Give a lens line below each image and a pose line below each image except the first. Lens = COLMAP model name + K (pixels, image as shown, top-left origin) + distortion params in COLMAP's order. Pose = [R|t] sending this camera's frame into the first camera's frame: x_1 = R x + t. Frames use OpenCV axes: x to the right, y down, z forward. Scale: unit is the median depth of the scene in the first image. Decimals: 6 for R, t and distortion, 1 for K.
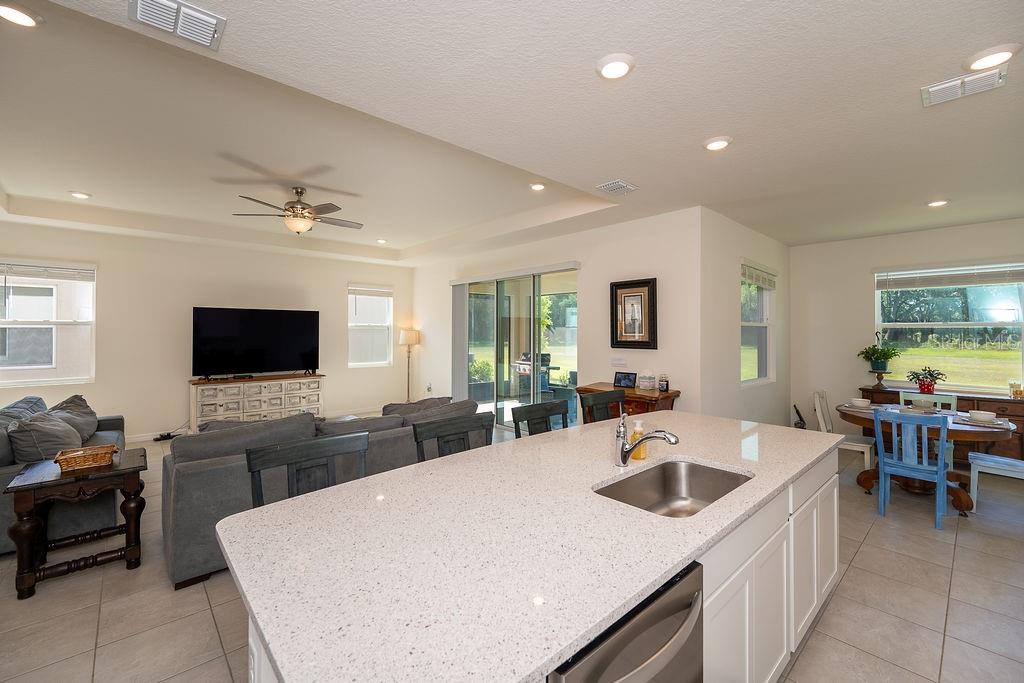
lens RADIAL K [[428.3, 0, 511.1], [0, 428.3, 326.2], [0, 0, 1]] dist [-0.002592, -0.000352]
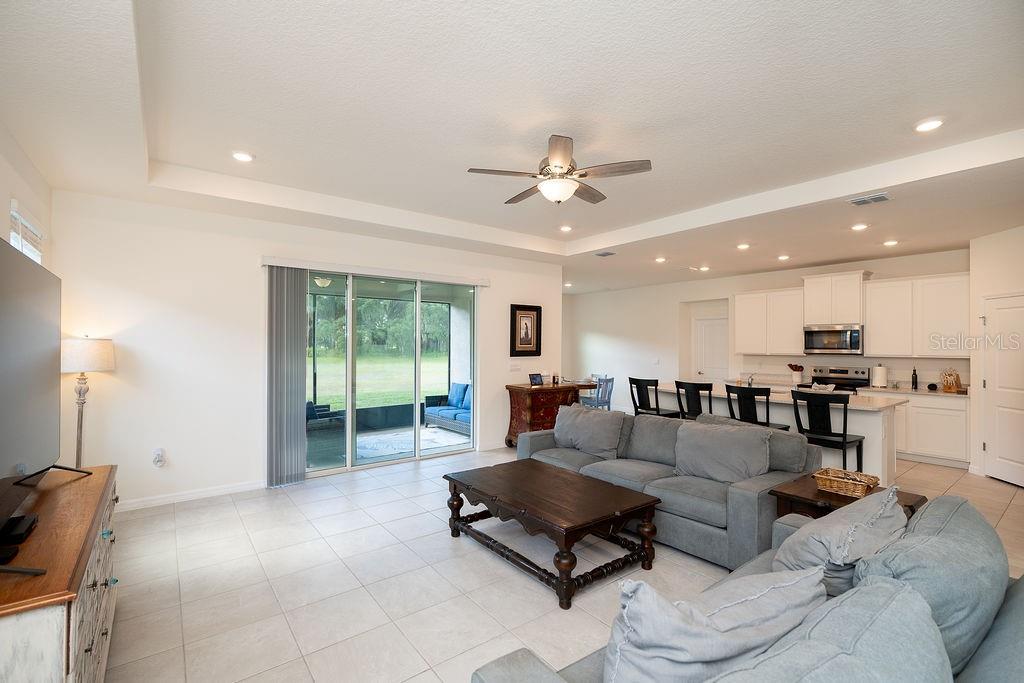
lens RADIAL K [[455.3, 0, 514.1], [0, 455.3, 344.7], [0, 0, 1]] dist [-0.002777, -0.000525]
pose [[0.078477, -0.001246, 0.996915, -0.942378], [-0.013273, 0.999909, 0.002295, 0.010982], [-0.996828, -0.013412, 0.078453, 0.770680]]
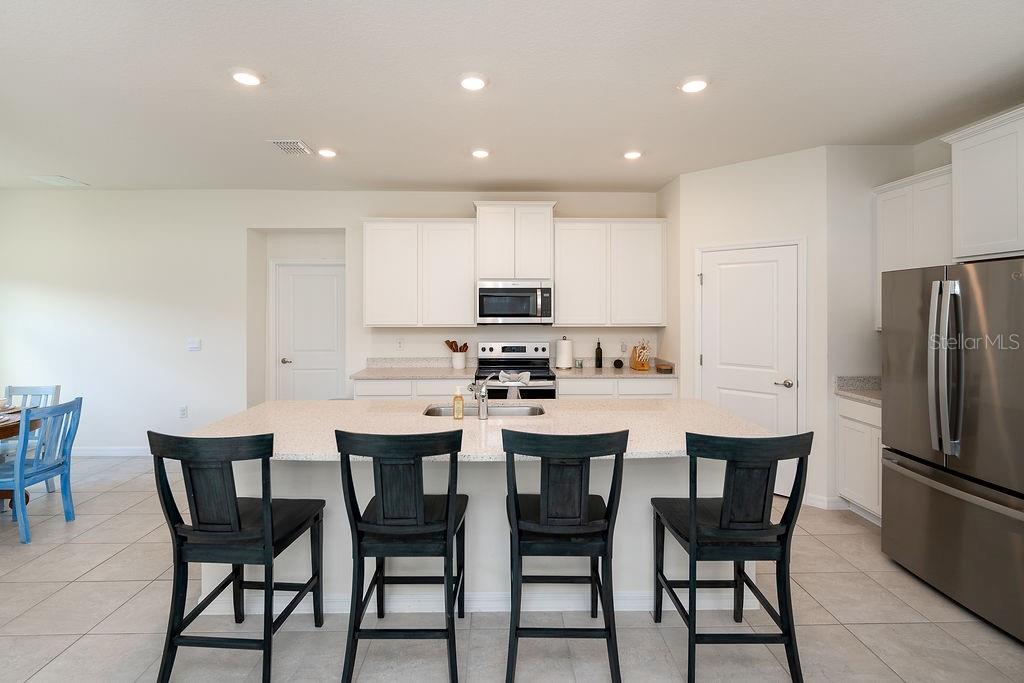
lens RADIAL K [[479.0, 0, 507.6], [0, 479.0, 307.0], [0, 0, 1]] dist [0.003984, -0.000010]
pose [[-0.754936, 0.001695, 0.655796, -0.234685], [-0.006979, 0.999919, -0.010619, 0.006205], [-0.655761, -0.012593, -0.754863, 0.668389]]
